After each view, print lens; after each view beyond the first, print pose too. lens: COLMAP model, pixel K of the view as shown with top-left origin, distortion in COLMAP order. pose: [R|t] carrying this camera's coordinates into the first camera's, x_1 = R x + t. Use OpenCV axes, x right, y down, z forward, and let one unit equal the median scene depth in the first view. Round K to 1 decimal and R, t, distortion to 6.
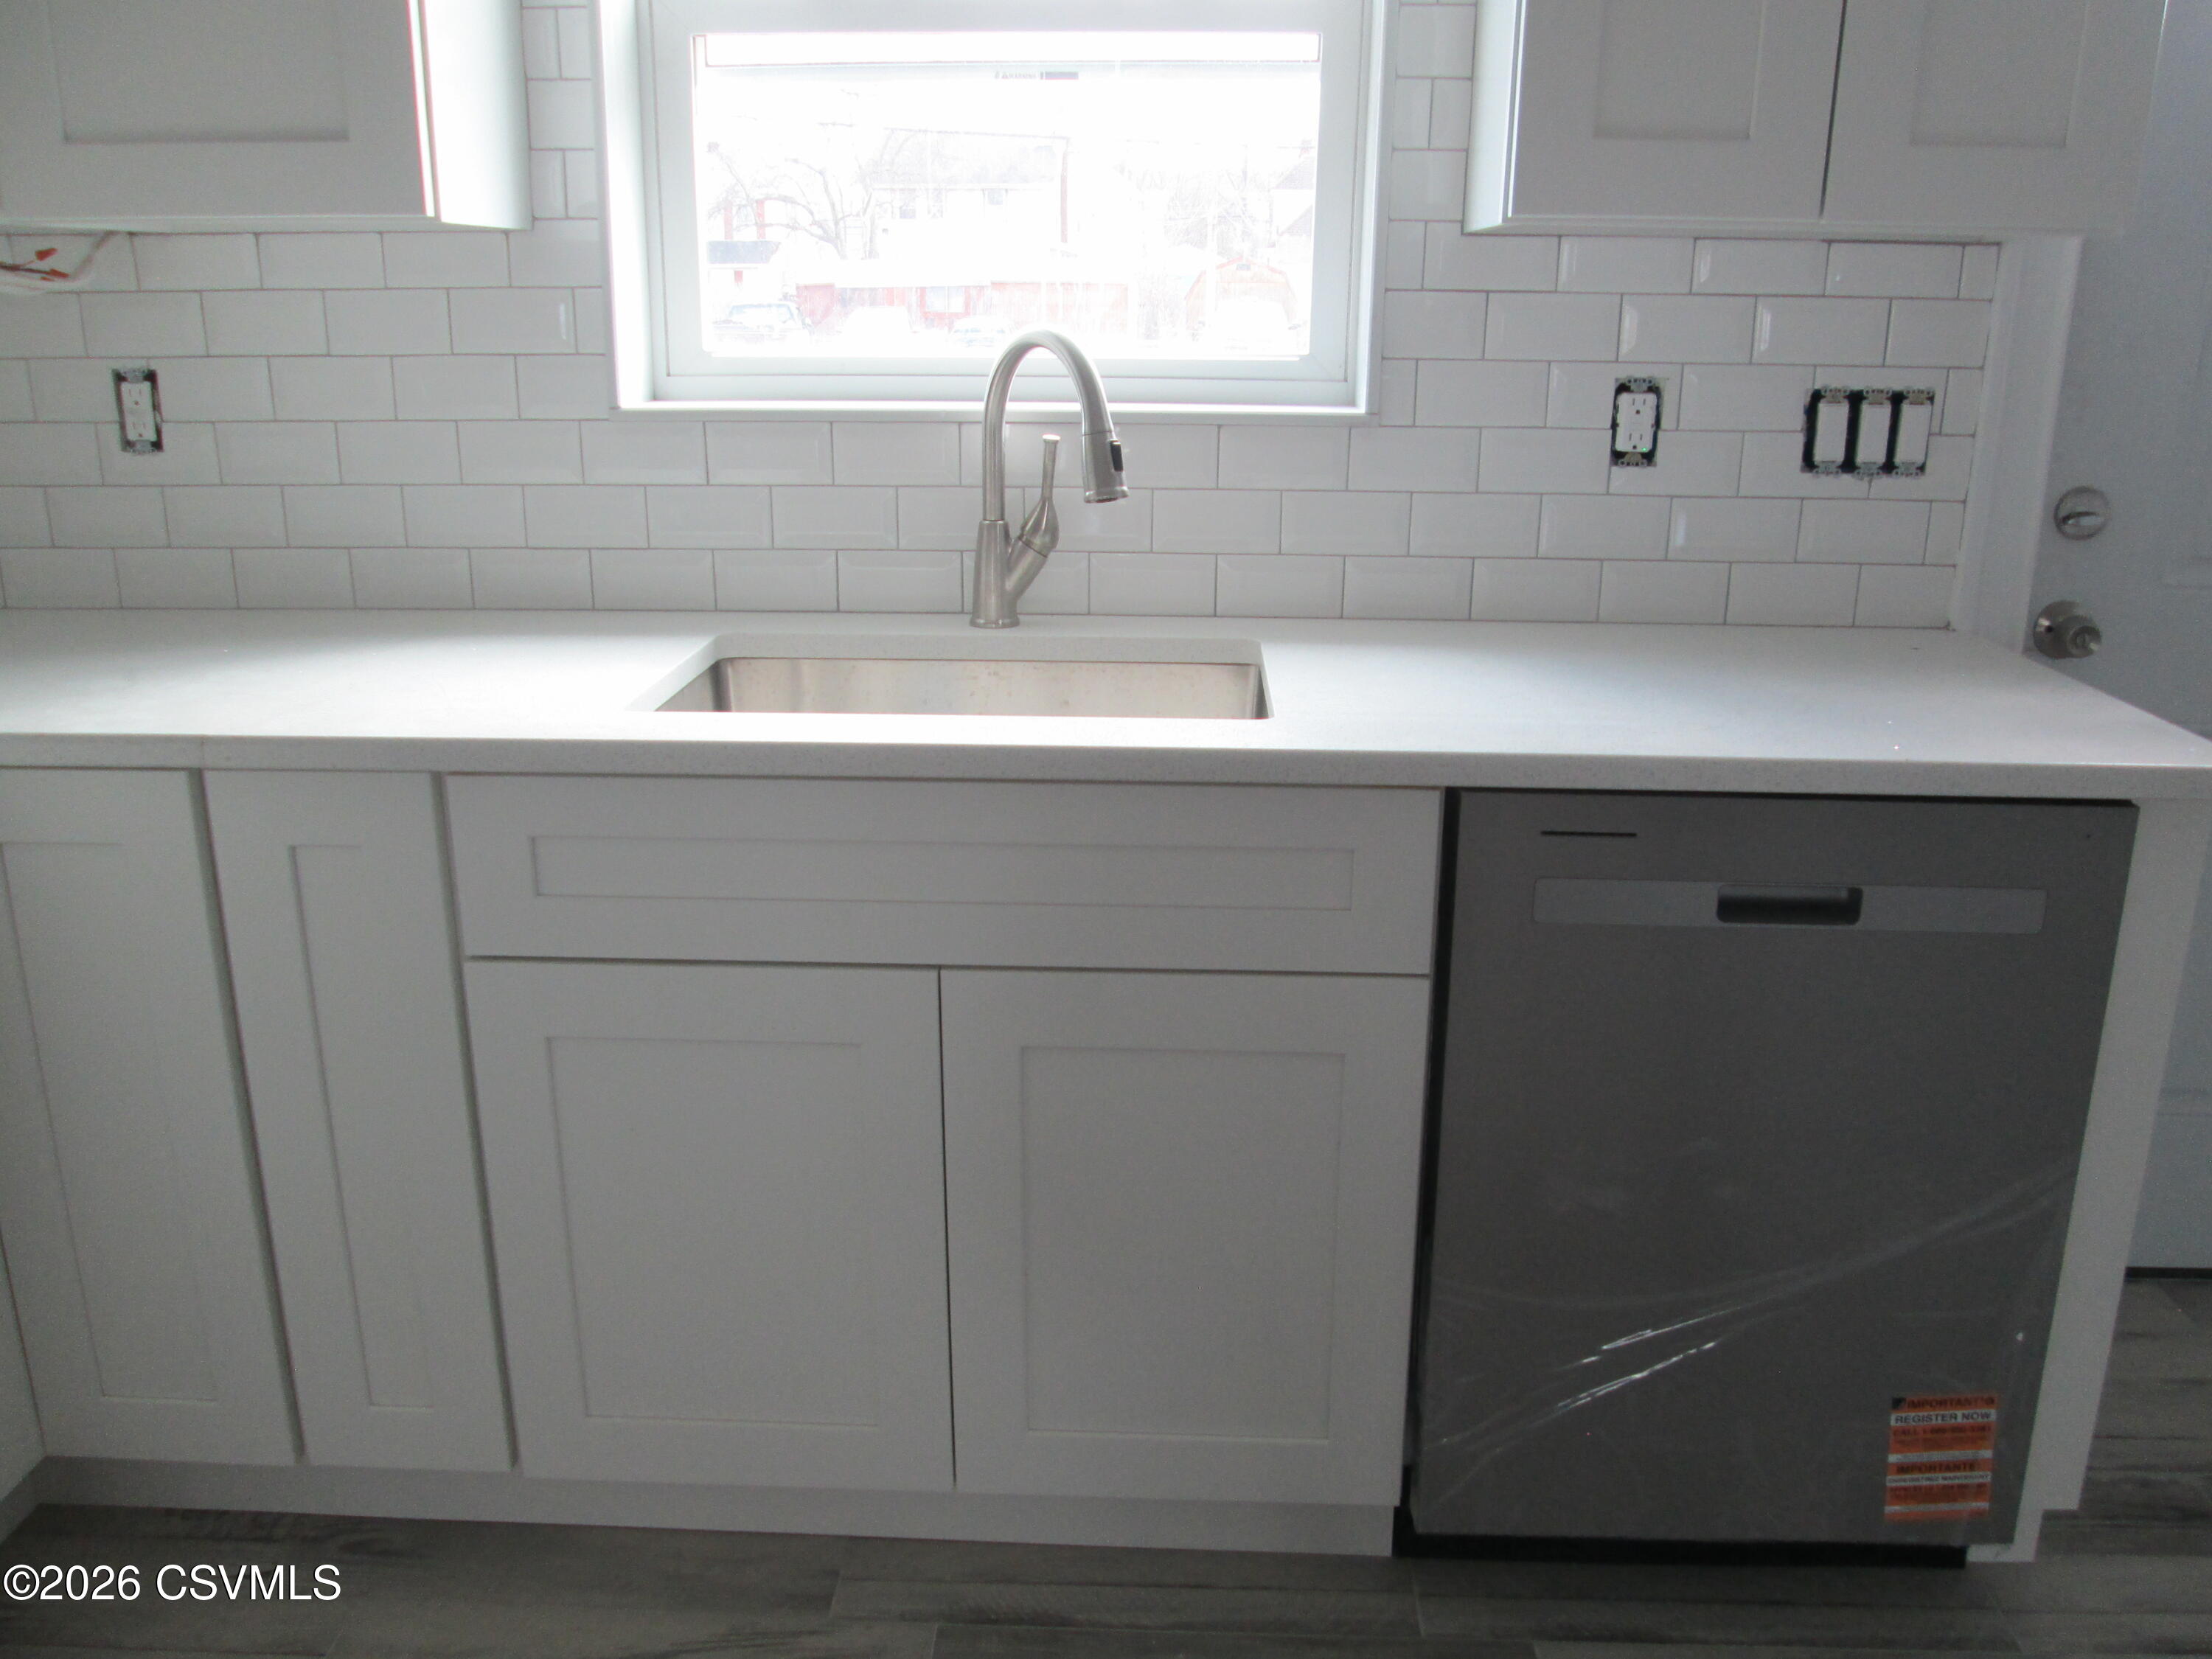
lens RADIAL K [[1731.5, 0, 1106.0], [0, 1731.5, 829.5], [0, 0, 1]] dist [-0.054850, -0.000641]
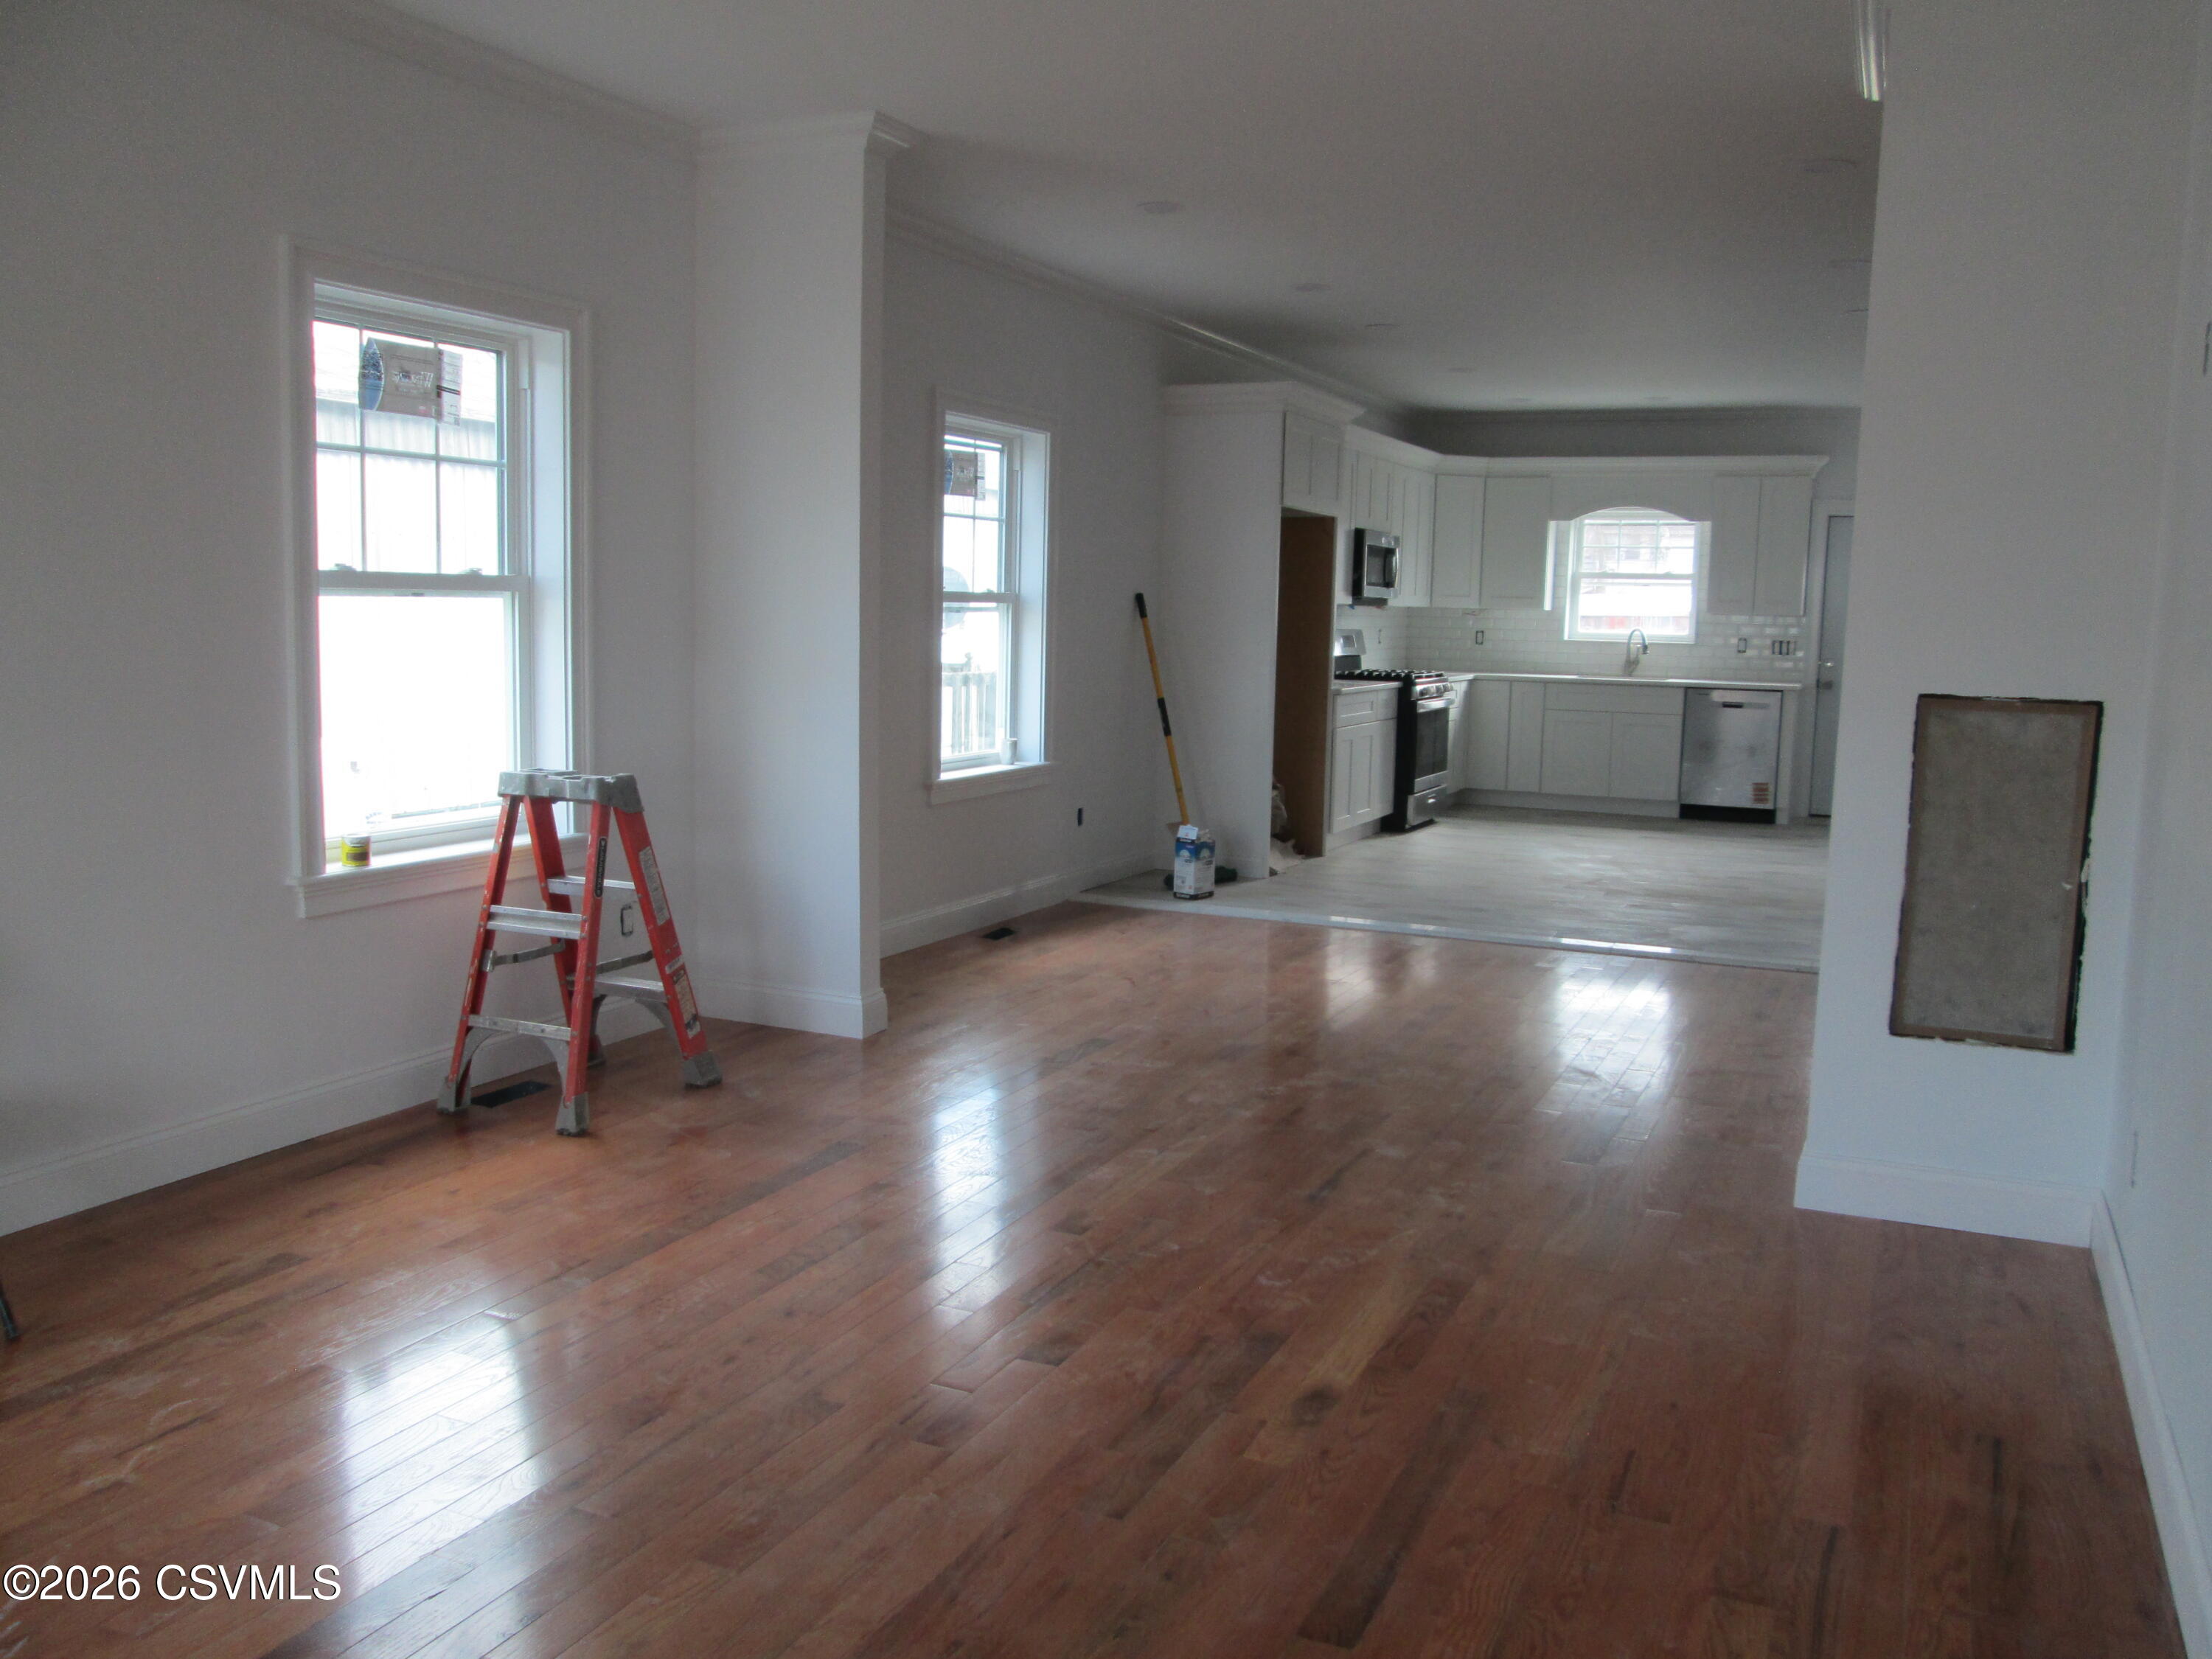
lens RADIAL K [[1822.3, 0, 1106.0], [0, 1822.3, 829.5], [0, 0, 1]] dist [-0.033865, -0.003913]
pose [[0.928670, 0.056791, -0.366534, 0.599056], [-0.108478, 0.986586, -0.121983, 1.372805], [0.354690, 0.153043, 0.922373, -5.383450]]
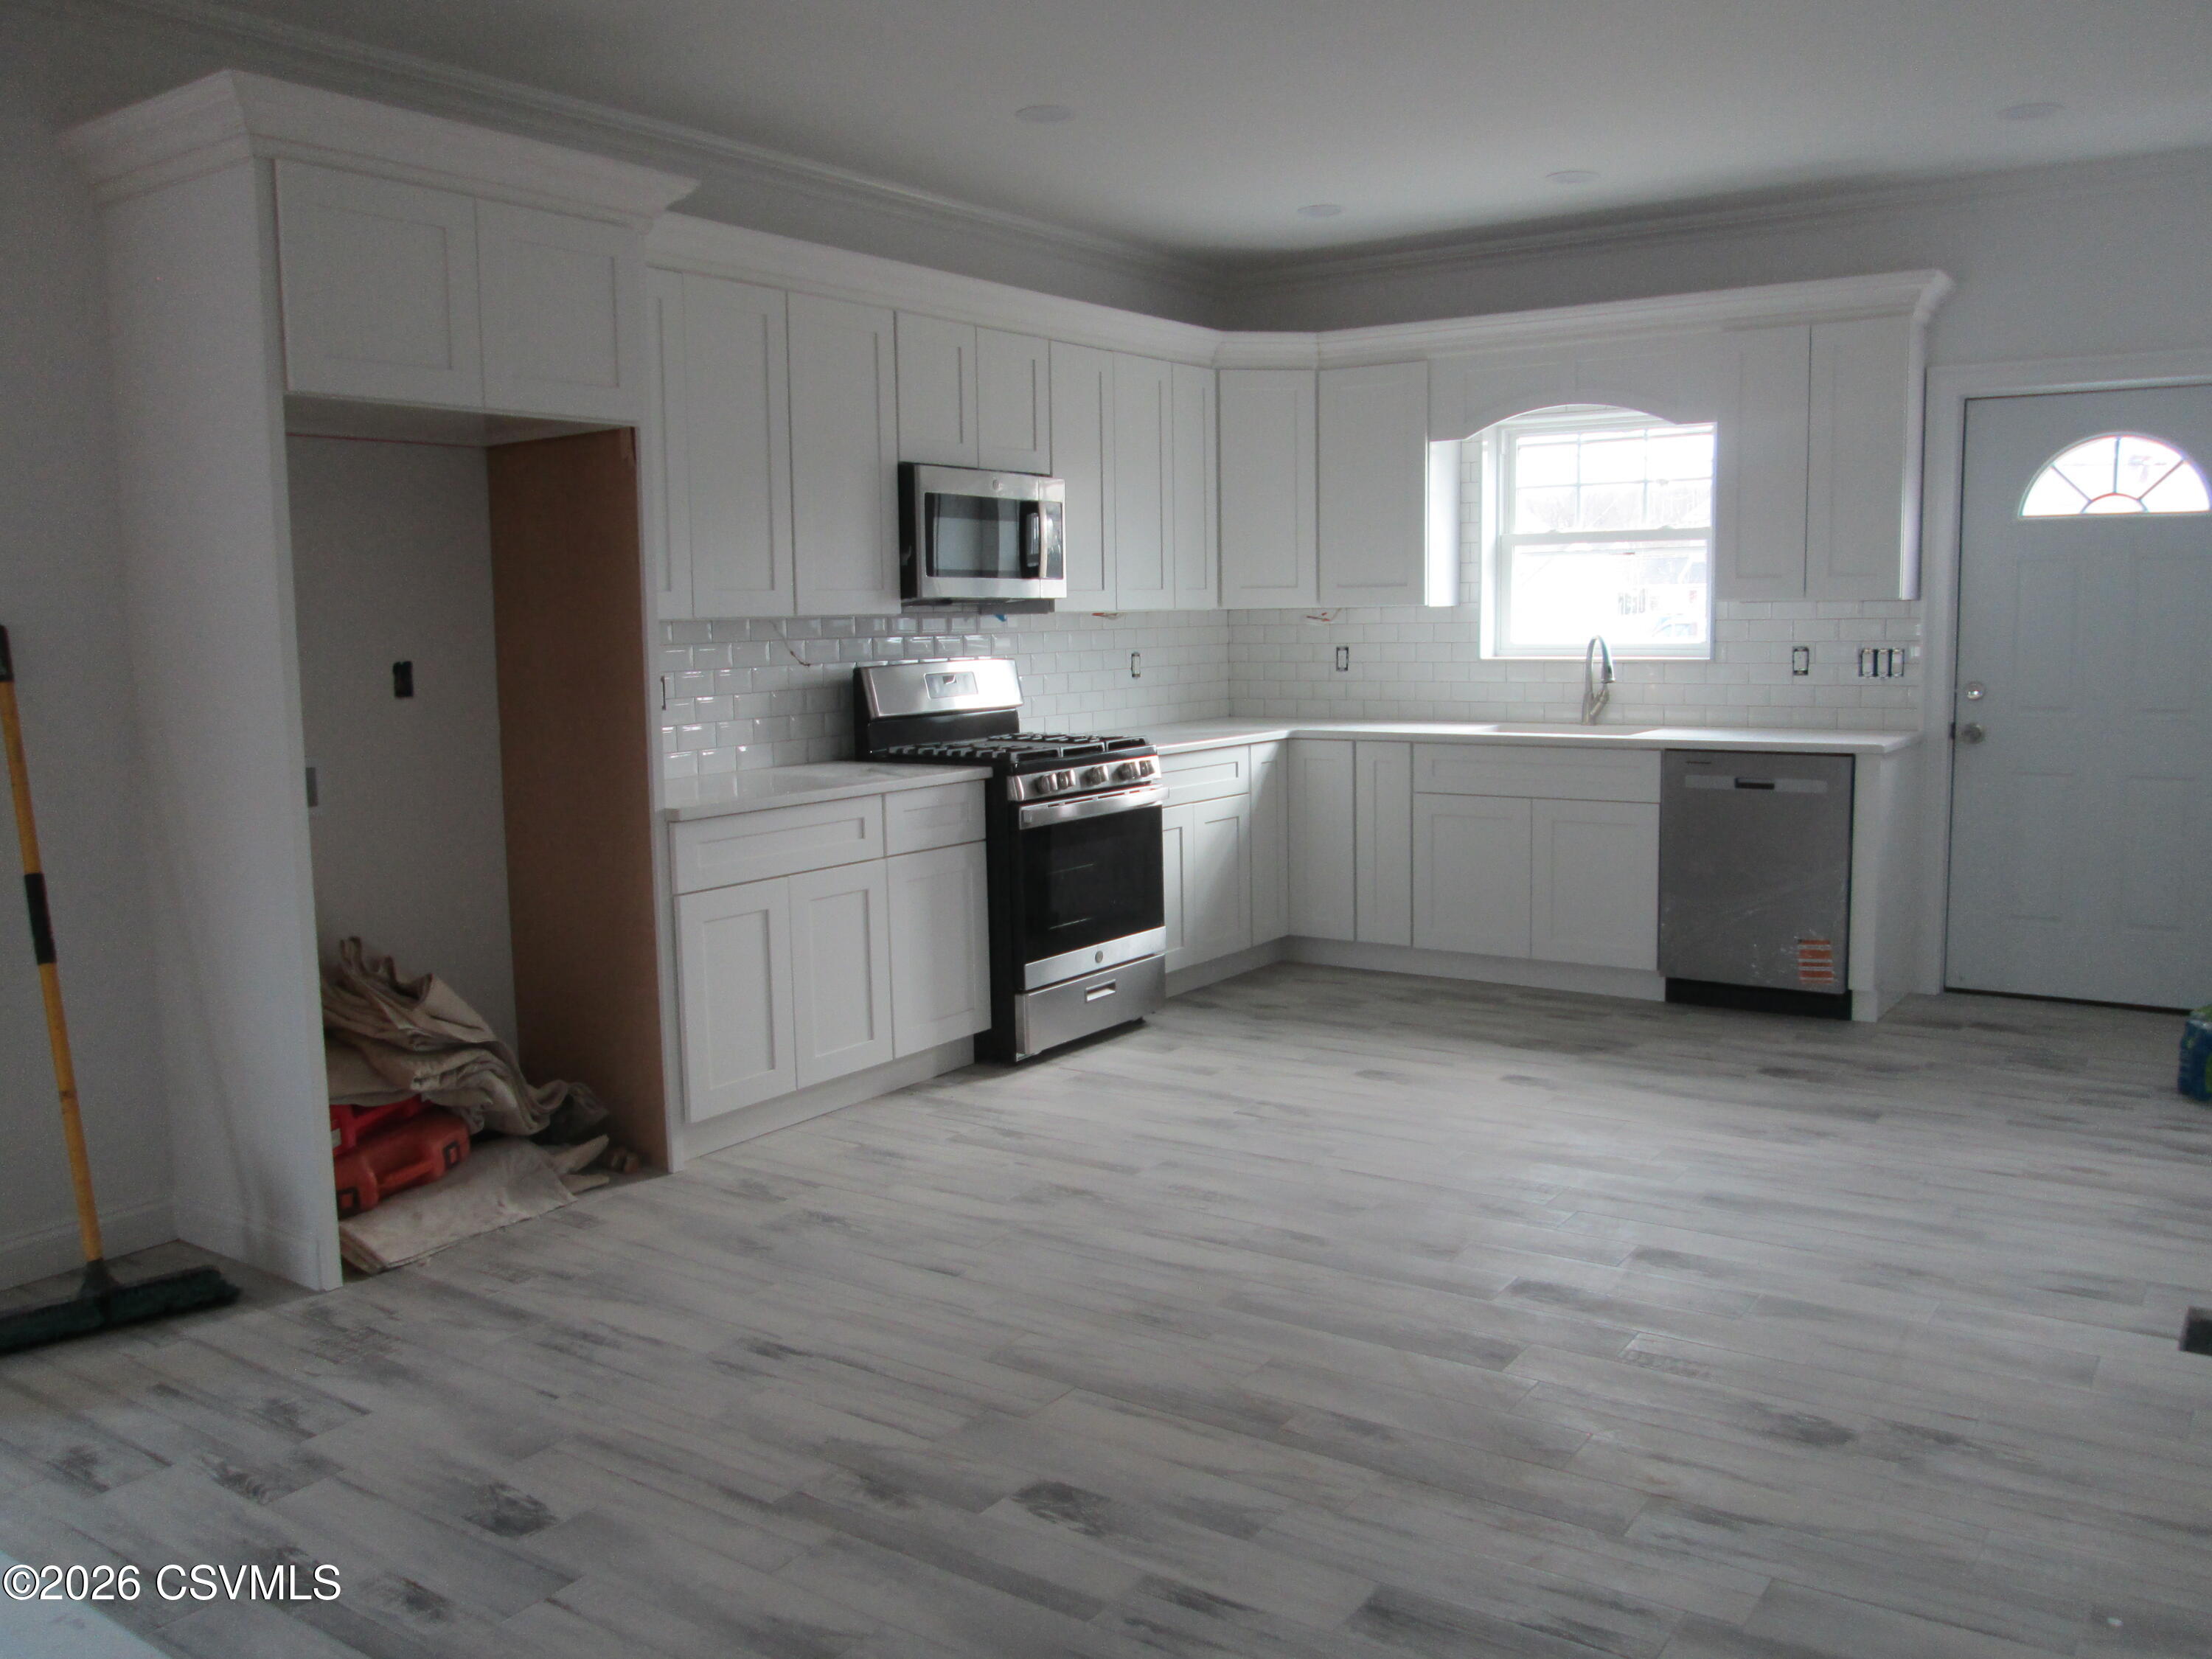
lens RADIAL K [[1822.3, 0, 1106.0], [0, 1822.3, 829.5], [0, 0, 1]] dist [-0.033865, -0.003913]
pose [[0.848971, 0.041395, -0.526816, 0.967966], [-0.112767, 0.988155, -0.104081, 0.527766], [0.516267, 0.147769, 0.843583, -2.286864]]
